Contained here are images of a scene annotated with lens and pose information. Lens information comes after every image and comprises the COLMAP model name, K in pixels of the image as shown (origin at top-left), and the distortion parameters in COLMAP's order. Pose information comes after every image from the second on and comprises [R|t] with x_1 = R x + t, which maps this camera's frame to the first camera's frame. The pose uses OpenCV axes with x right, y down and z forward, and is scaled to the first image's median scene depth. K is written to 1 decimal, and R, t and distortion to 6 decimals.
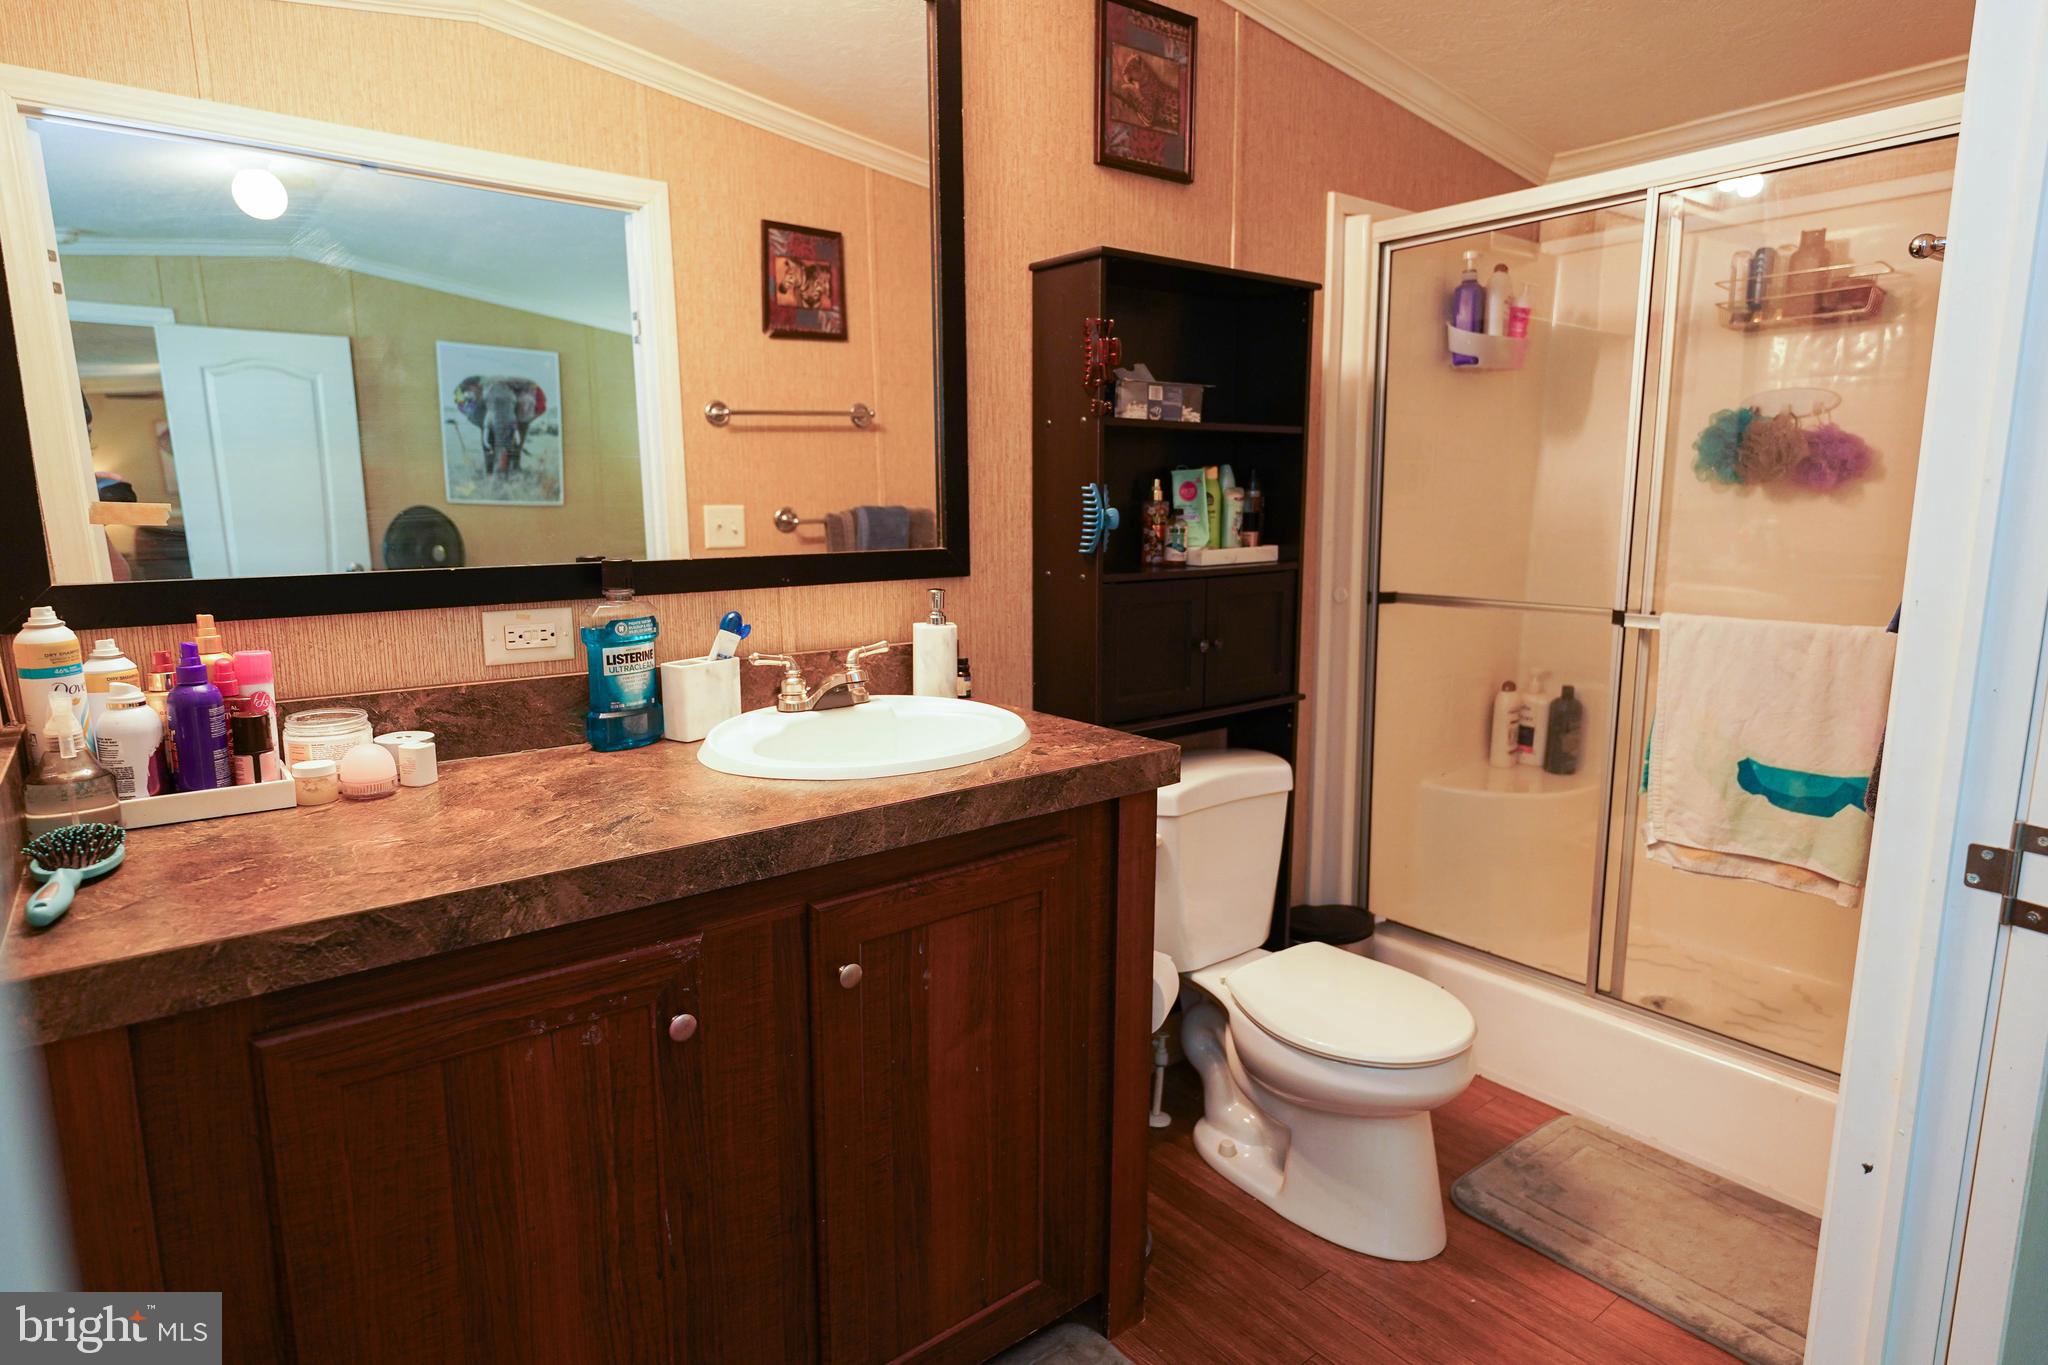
lens RADIAL K [[1141.1, 0, 1024.0], [0, 1141.1, 682.5], [0, 0, 1]] dist [0.001255, 0.000194]
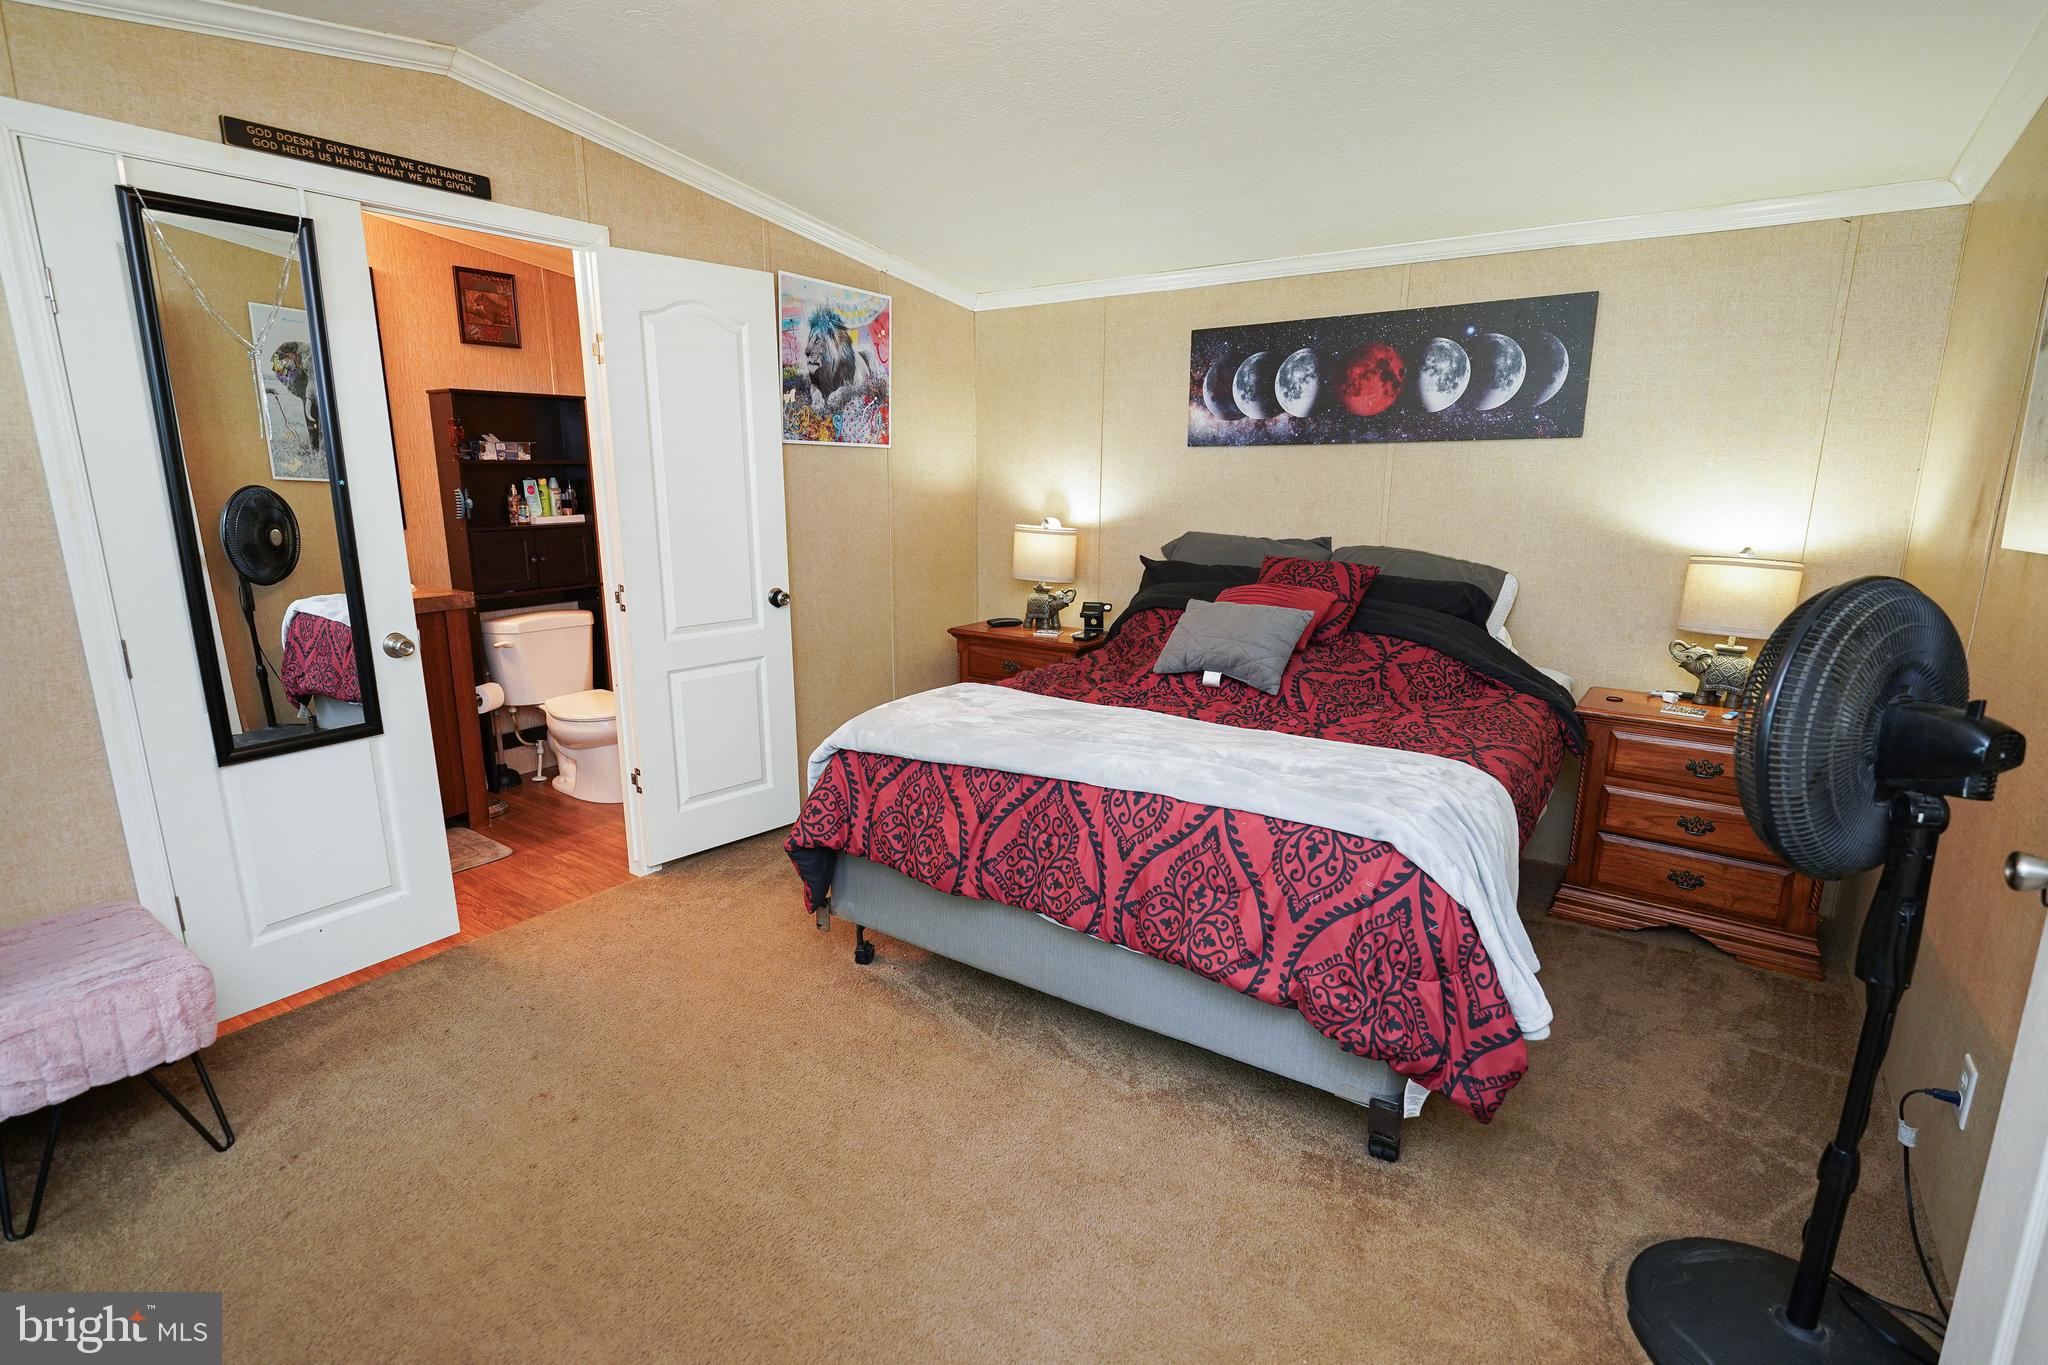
lens RADIAL K [[989.2, 0, 1024.0], [0, 989.2, 682.5], [0, 0, 1]] dist [0.001674, -0.000073]
pose [[0.964193, -0.051586, 0.260136, 0.556909], [0.038683, 0.997765, 0.054483, 0.138009], [-0.262365, -0.042469, 0.964034, -1.126704]]
